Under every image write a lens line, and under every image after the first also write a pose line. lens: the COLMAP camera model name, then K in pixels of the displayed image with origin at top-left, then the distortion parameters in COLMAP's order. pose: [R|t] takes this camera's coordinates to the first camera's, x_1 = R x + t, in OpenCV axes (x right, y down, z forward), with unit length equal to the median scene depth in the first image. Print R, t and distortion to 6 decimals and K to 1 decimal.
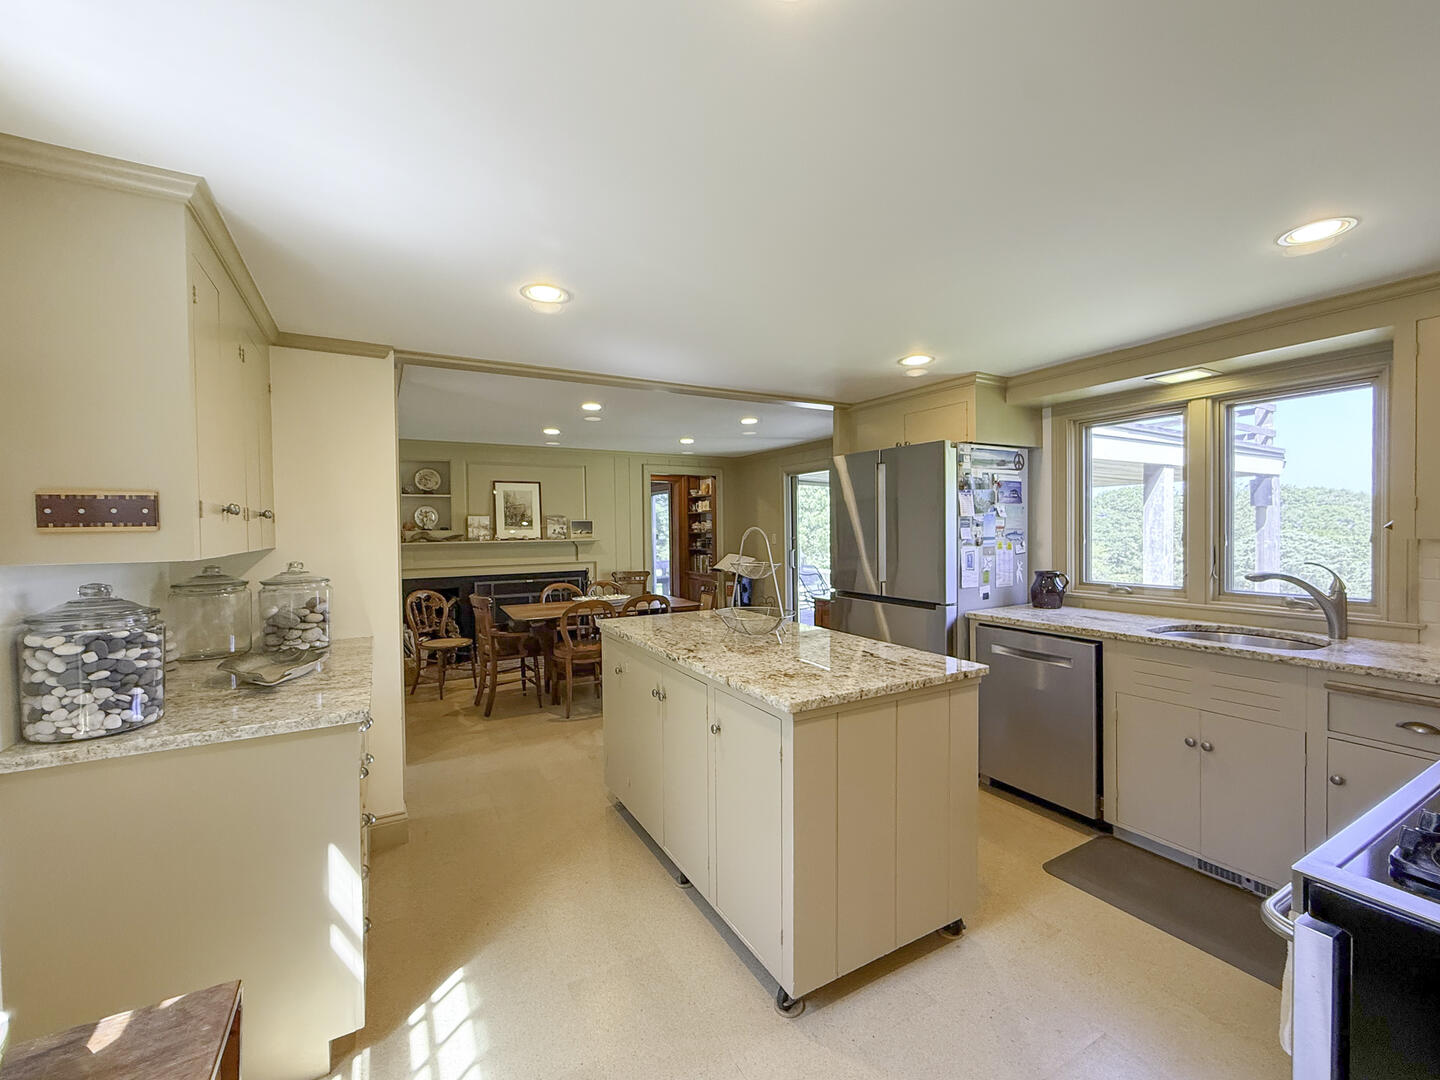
lens RADIAL K [[587.6, 0, 714.6], [0, 587.6, 536.0], [0, 0, 1]] dist [-0.001128, 0.000536]
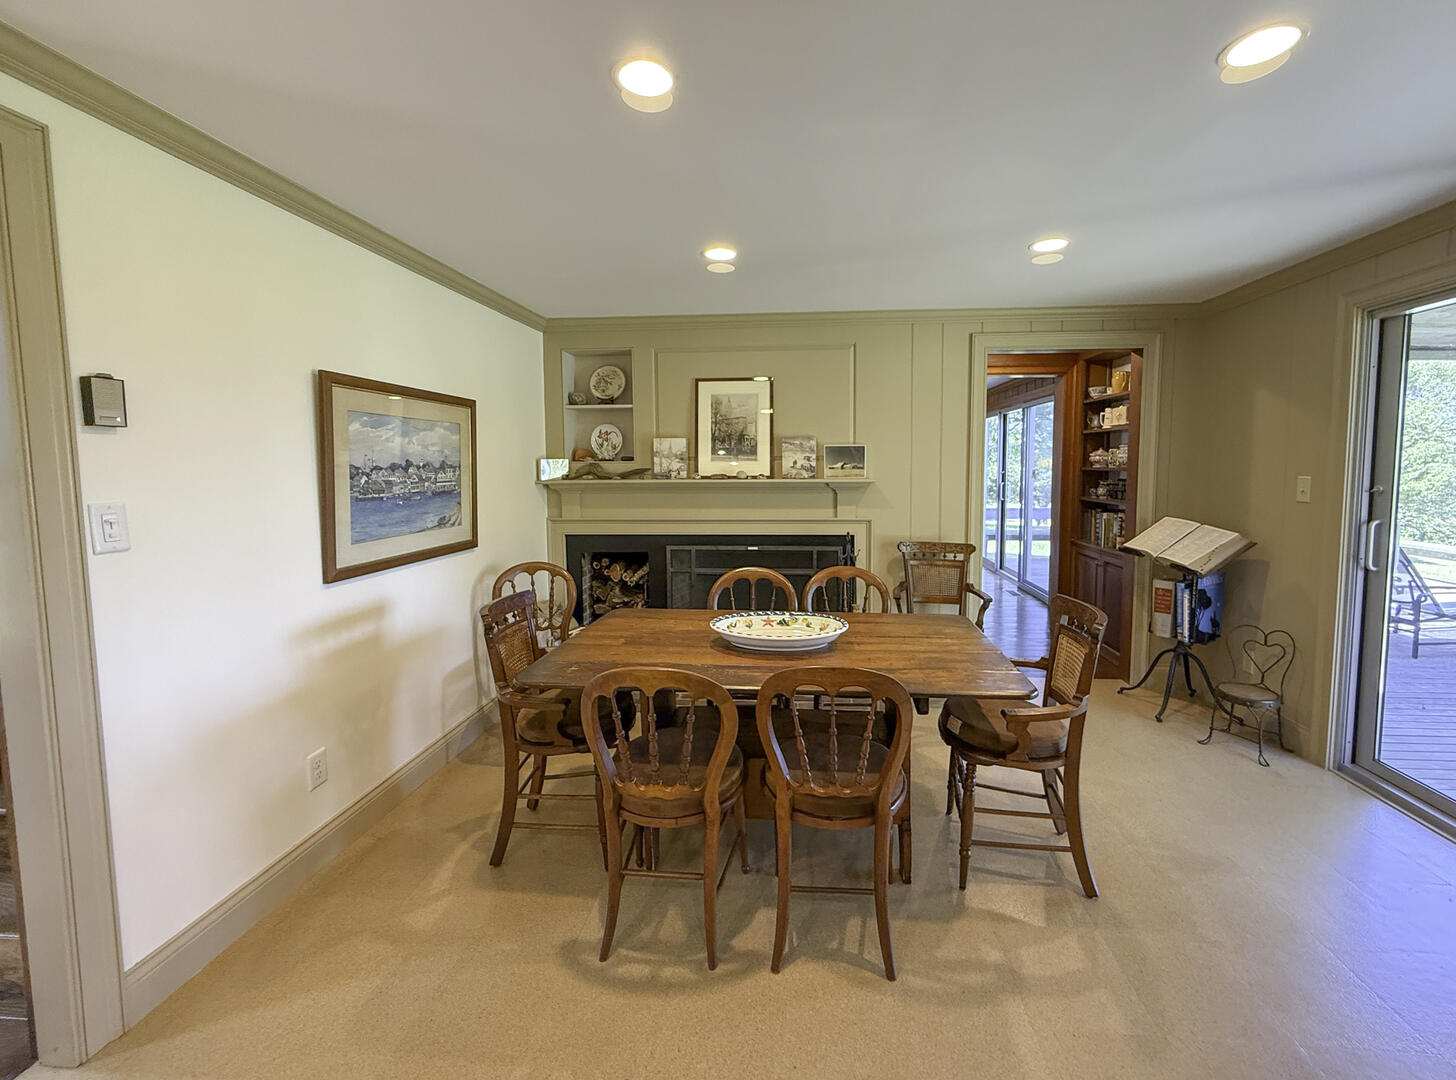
lens RADIAL K [[594.1, 0, 774.4], [0, 594.1, 502.5], [0, 0, 1]] dist [-0.001128, 0.000536]
pose [[0.833219, 0.047066, -0.550936, 0.027223], [-0.013387, 0.997796, 0.064995, -0.007939], [0.552780, -0.046780, 0.832013, 0.500955]]
